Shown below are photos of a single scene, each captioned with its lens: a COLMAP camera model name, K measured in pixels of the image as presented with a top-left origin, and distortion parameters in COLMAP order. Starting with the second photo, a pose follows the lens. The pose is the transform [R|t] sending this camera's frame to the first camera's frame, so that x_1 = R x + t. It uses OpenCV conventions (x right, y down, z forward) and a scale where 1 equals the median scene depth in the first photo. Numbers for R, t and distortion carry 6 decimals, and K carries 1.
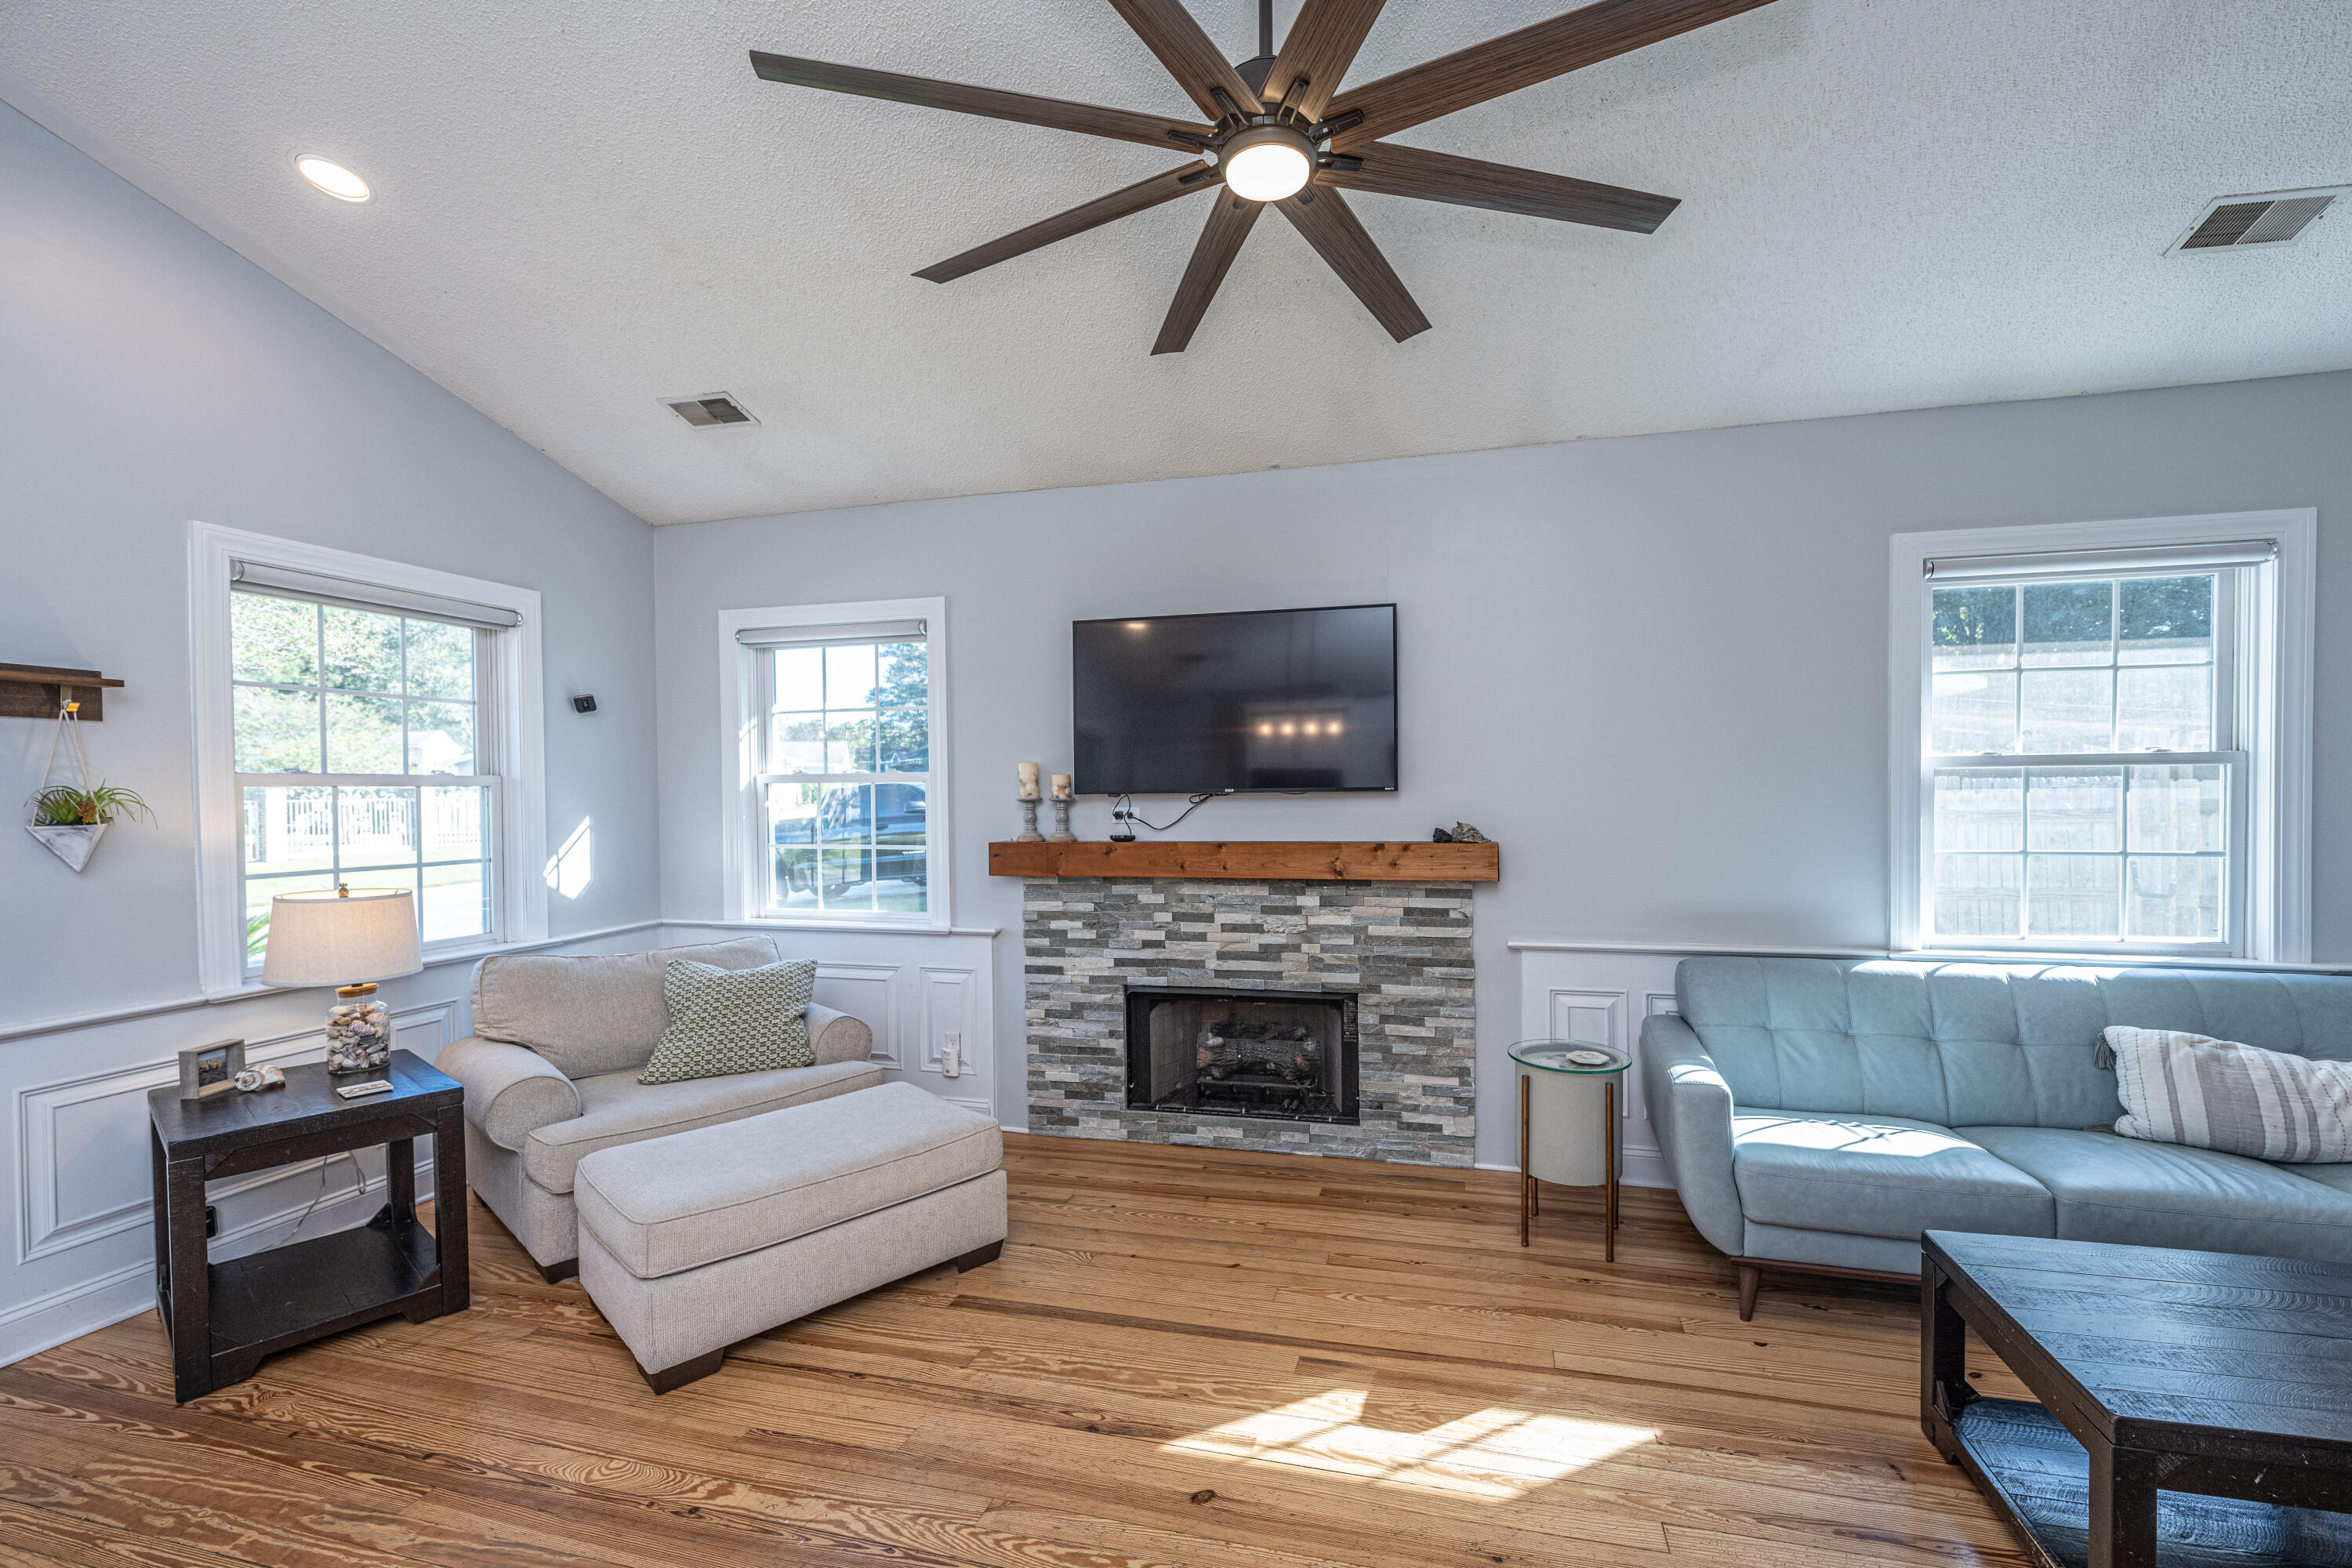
lens RADIAL K [[952.5, 0, 1162.7], [0, 952.5, 808.2], [0, 0, 1]] dist [0.000324, 0.000170]
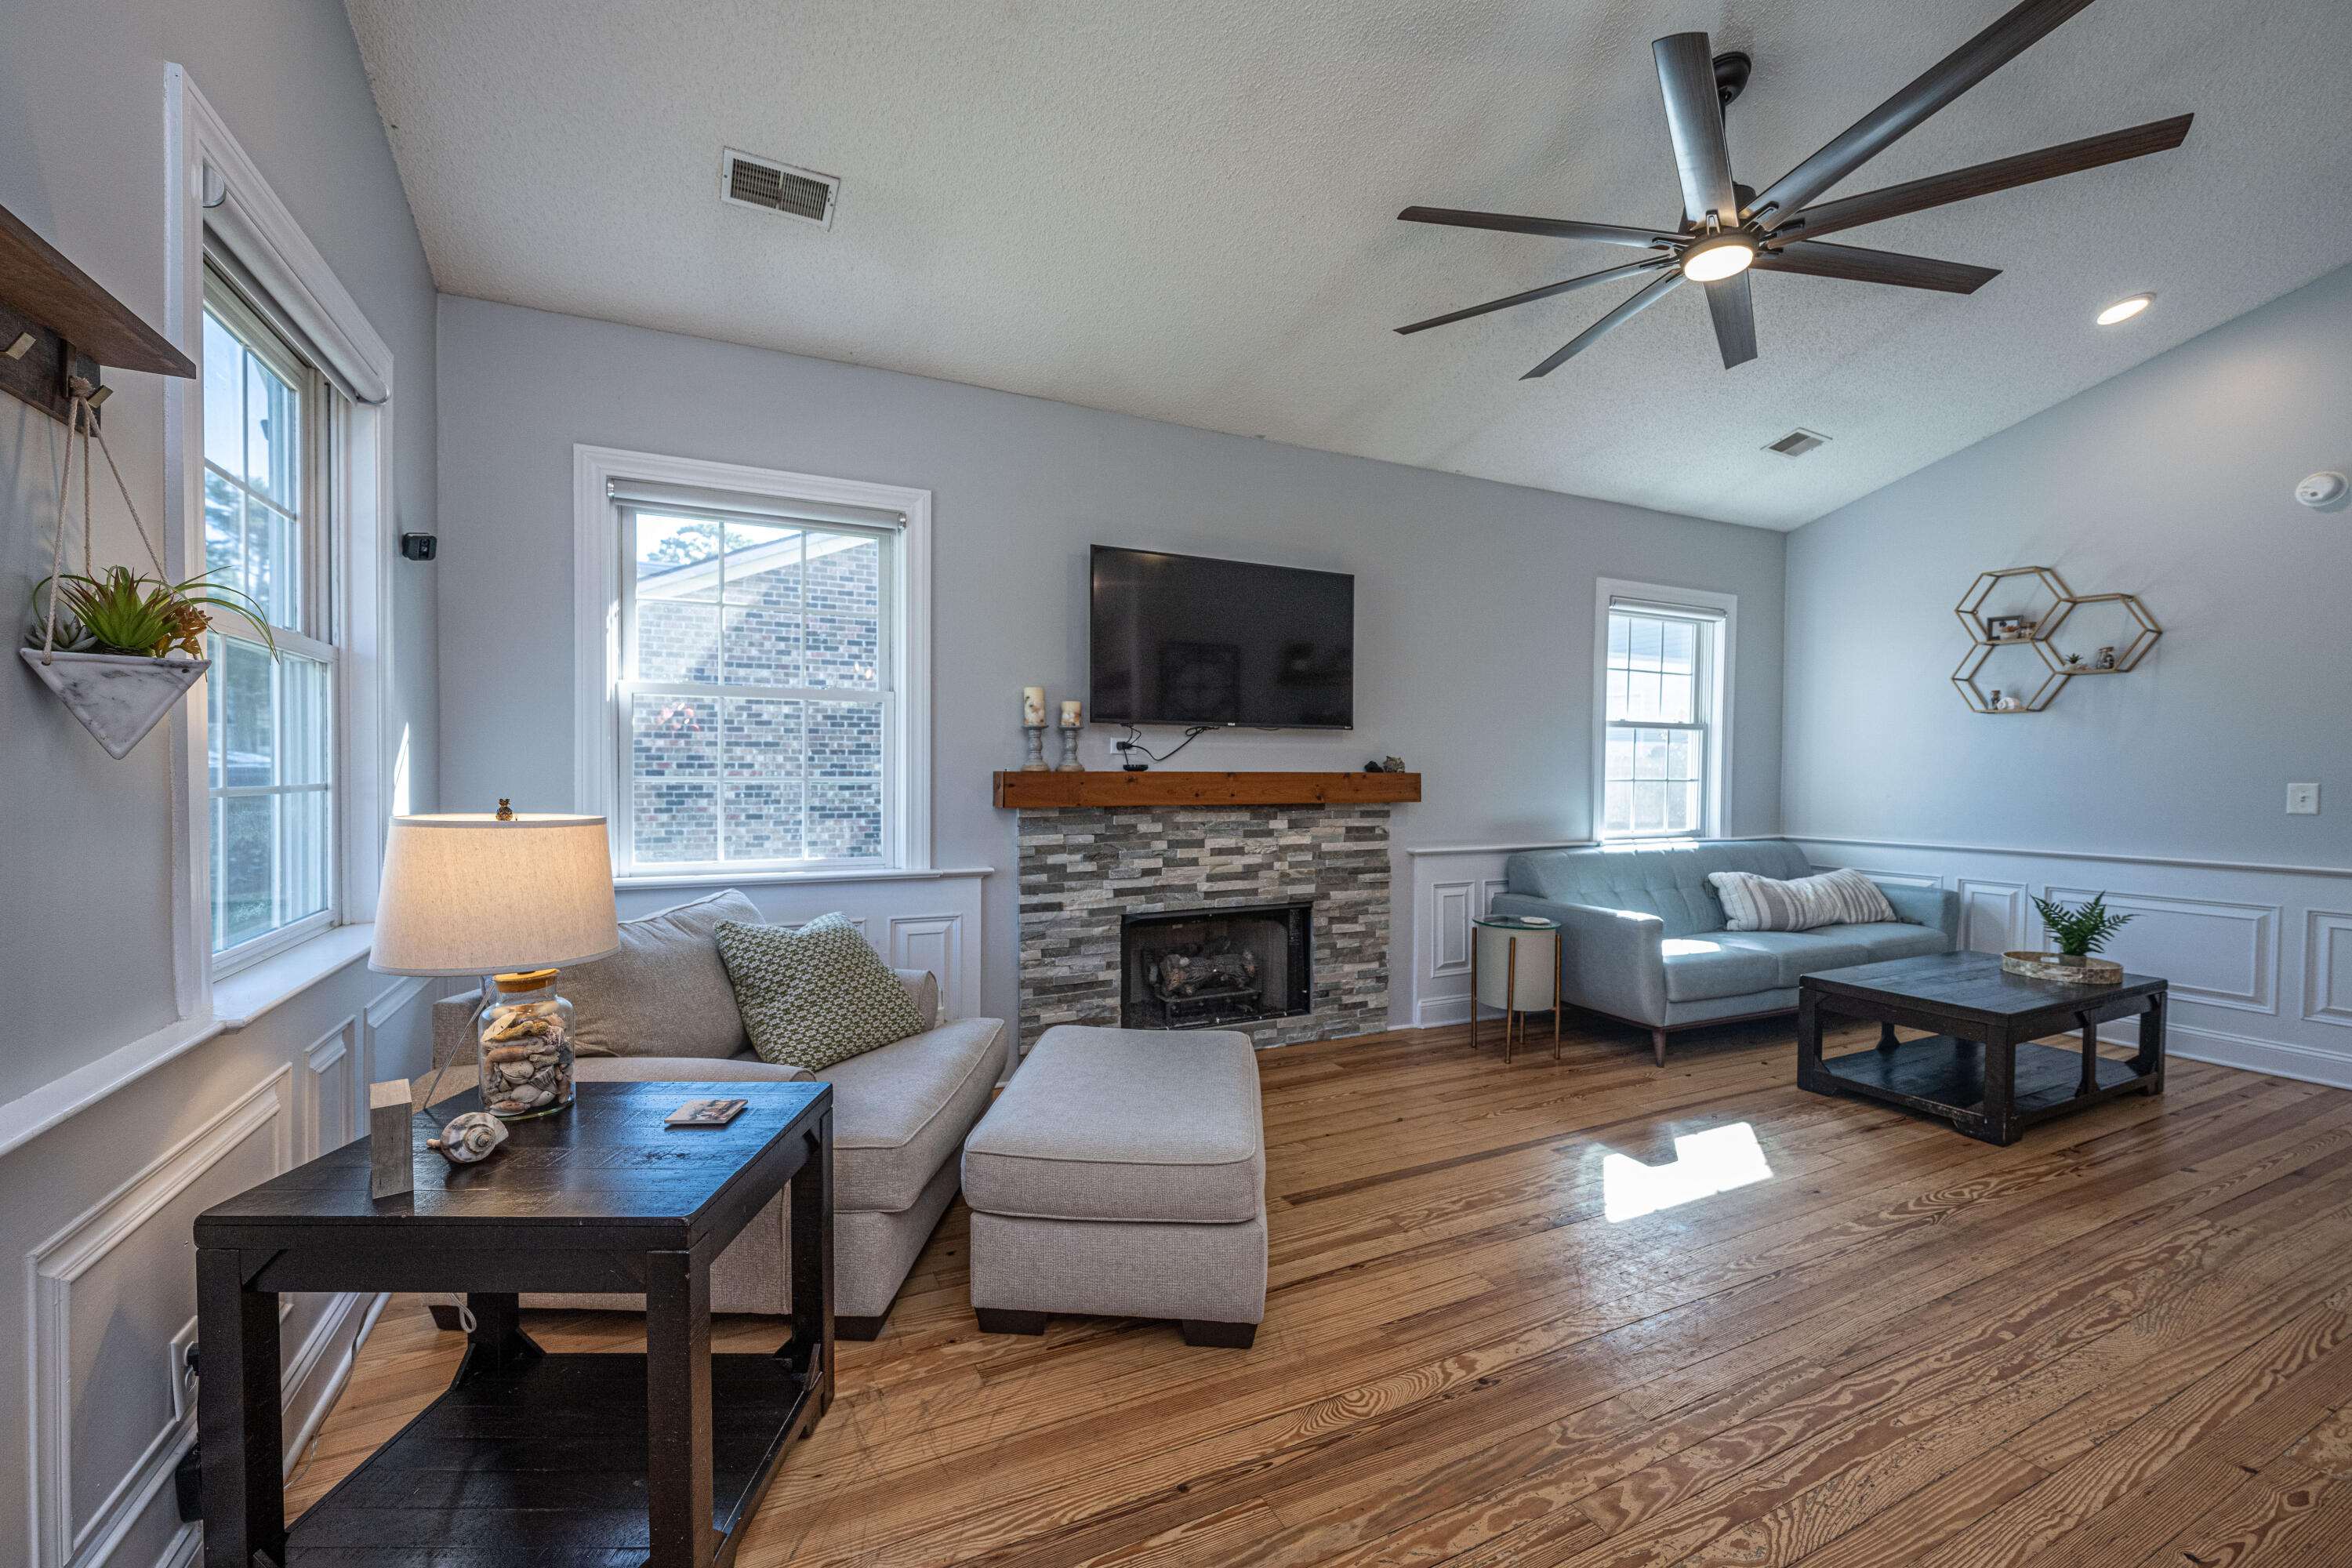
lens RADIAL K [[946.9, 0, 1166.2], [0, 946.9, 784.7], [0, 0, 1]] dist [0.000074, 0.000391]
pose [[0.771746, 0.002835, 0.635925, -0.667945], [-0.005235, 0.999985, 0.001895, 0.048082], [-0.635909, -0.004792, 0.771749, 0.209568]]
